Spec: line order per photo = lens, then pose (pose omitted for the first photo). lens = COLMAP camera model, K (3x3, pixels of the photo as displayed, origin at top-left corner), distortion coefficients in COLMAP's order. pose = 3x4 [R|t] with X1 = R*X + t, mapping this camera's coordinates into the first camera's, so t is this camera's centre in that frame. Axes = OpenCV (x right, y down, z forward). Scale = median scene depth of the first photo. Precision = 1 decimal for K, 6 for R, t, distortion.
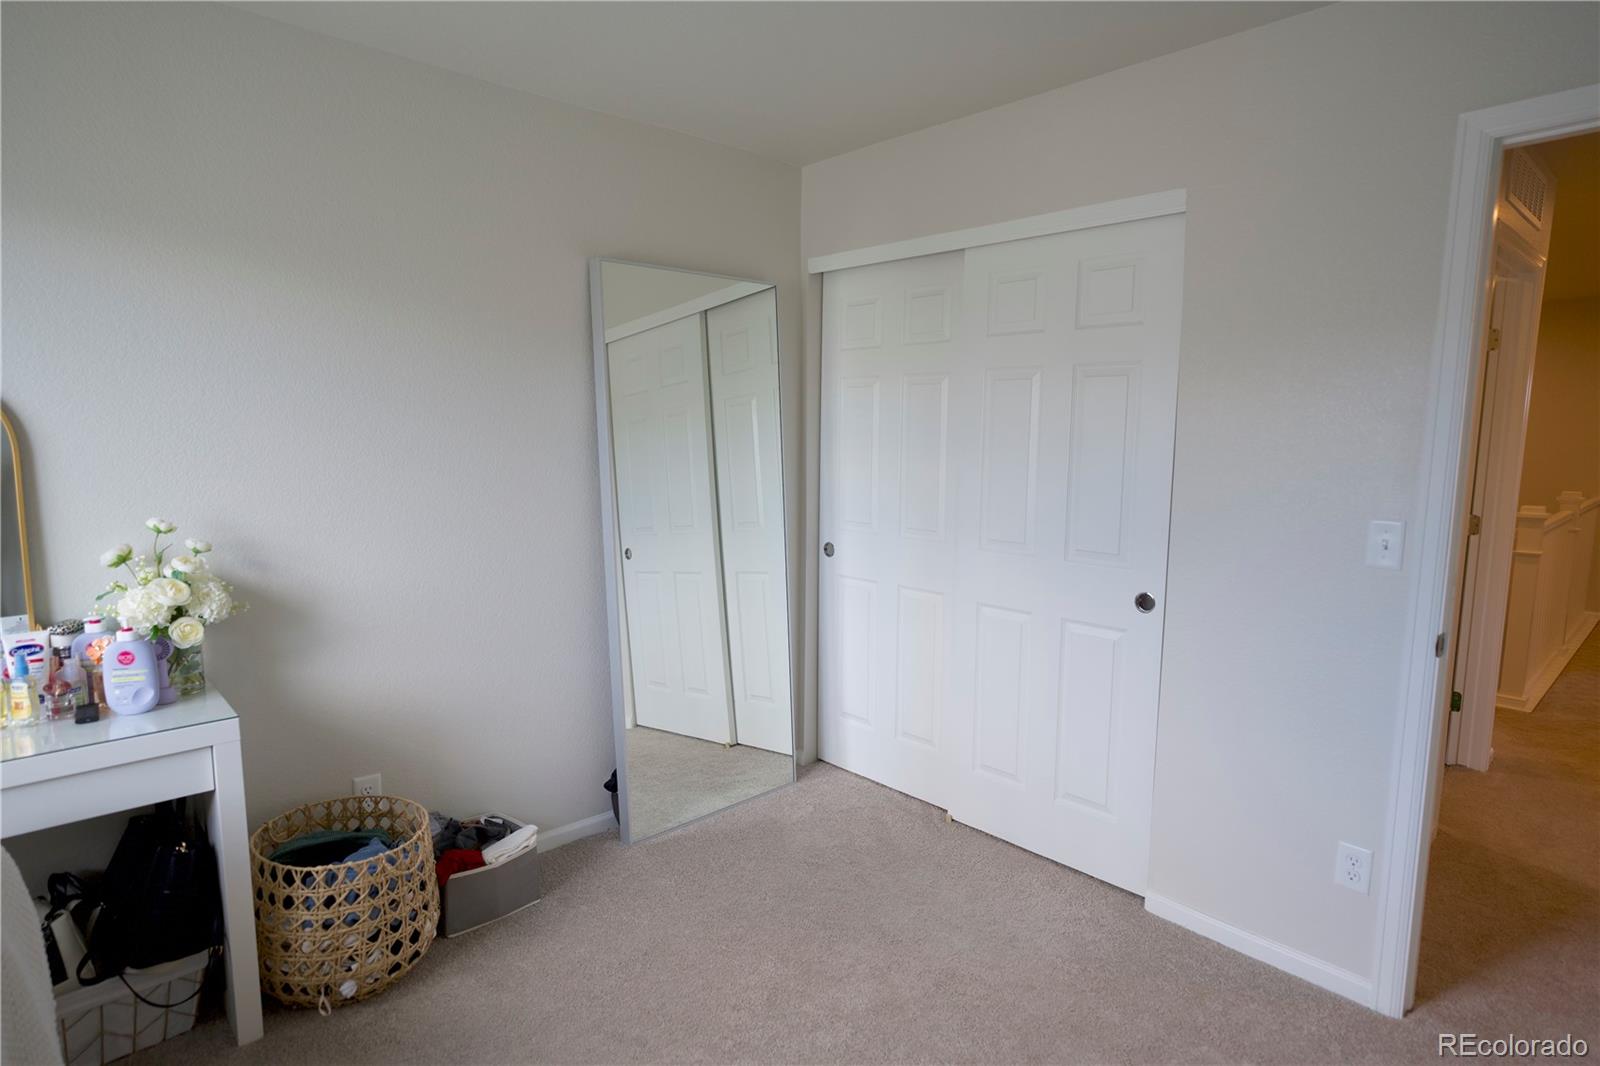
lens RADIAL K [[875.2, 0, 795.1], [0, 875.2, 533.1], [0, 0, 1]] dist [-0.054485, 0.039582]
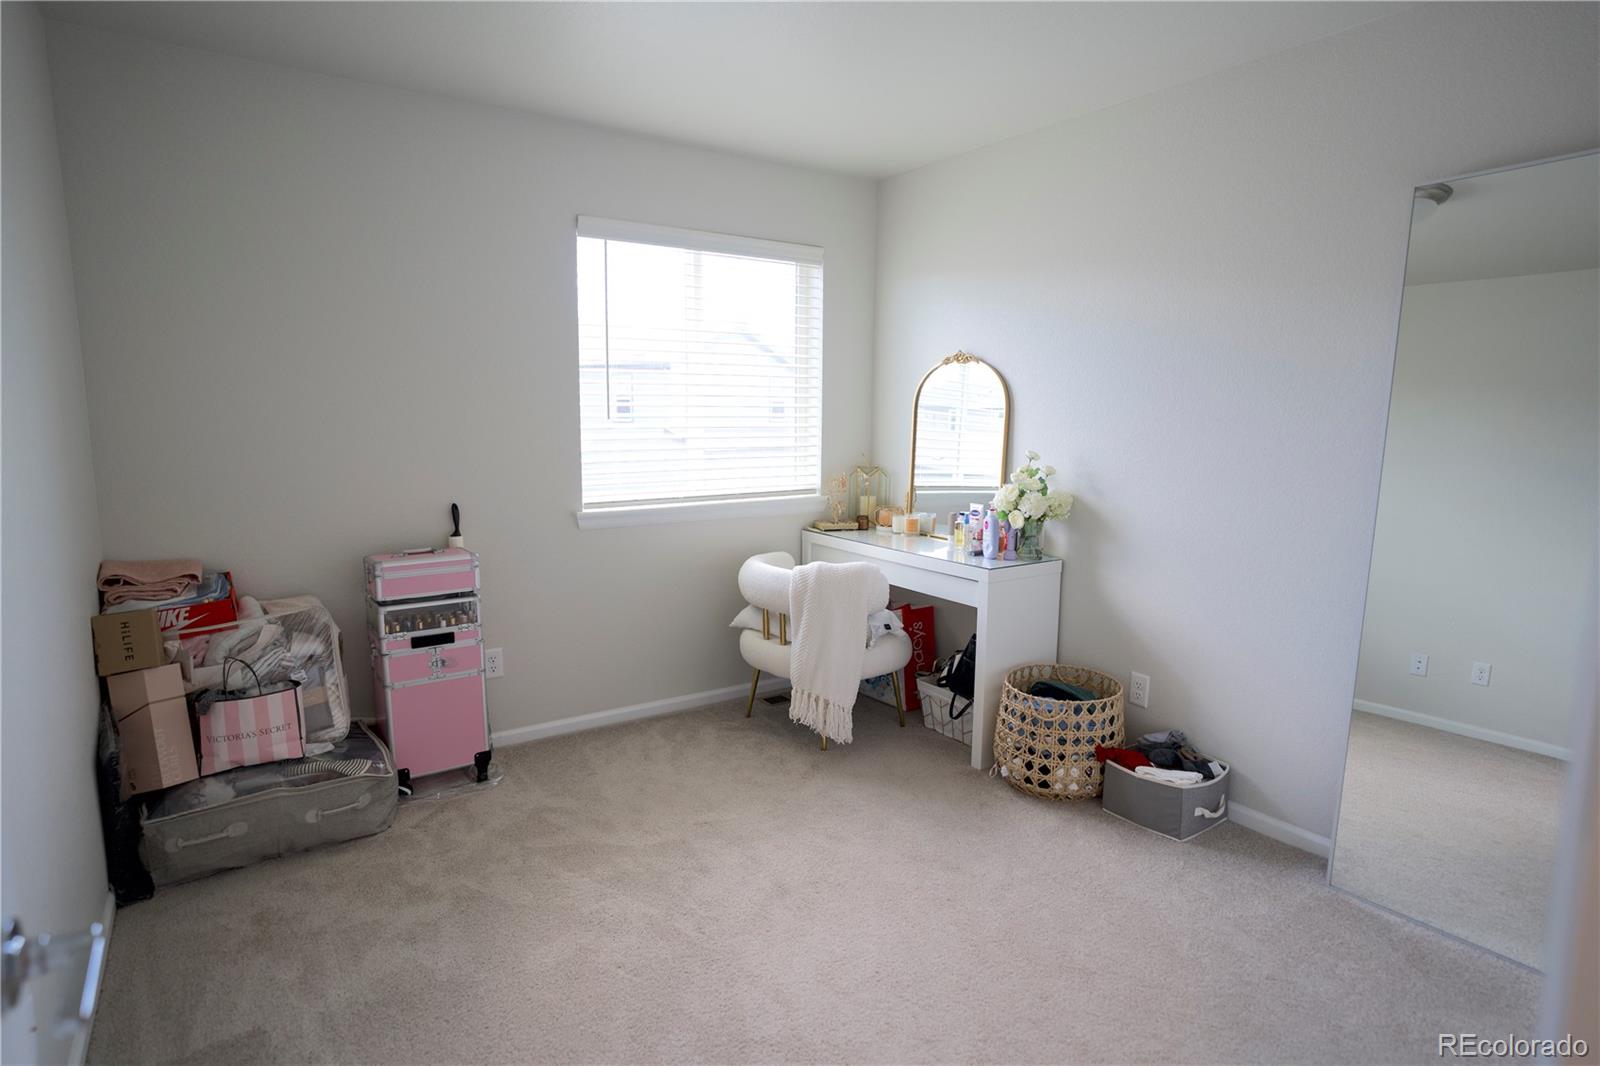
lens RADIAL K [[875.2, 0, 795.1], [0, 875.2, 533.1], [0, 0, 1]] dist [-0.054485, 0.039582]
pose [[-0.119958, 0.149063, -0.981524, 0.900532], [-0.139610, 0.976306, 0.165333, -0.066785], [0.982914, 0.156864, -0.096305, 0.695844]]
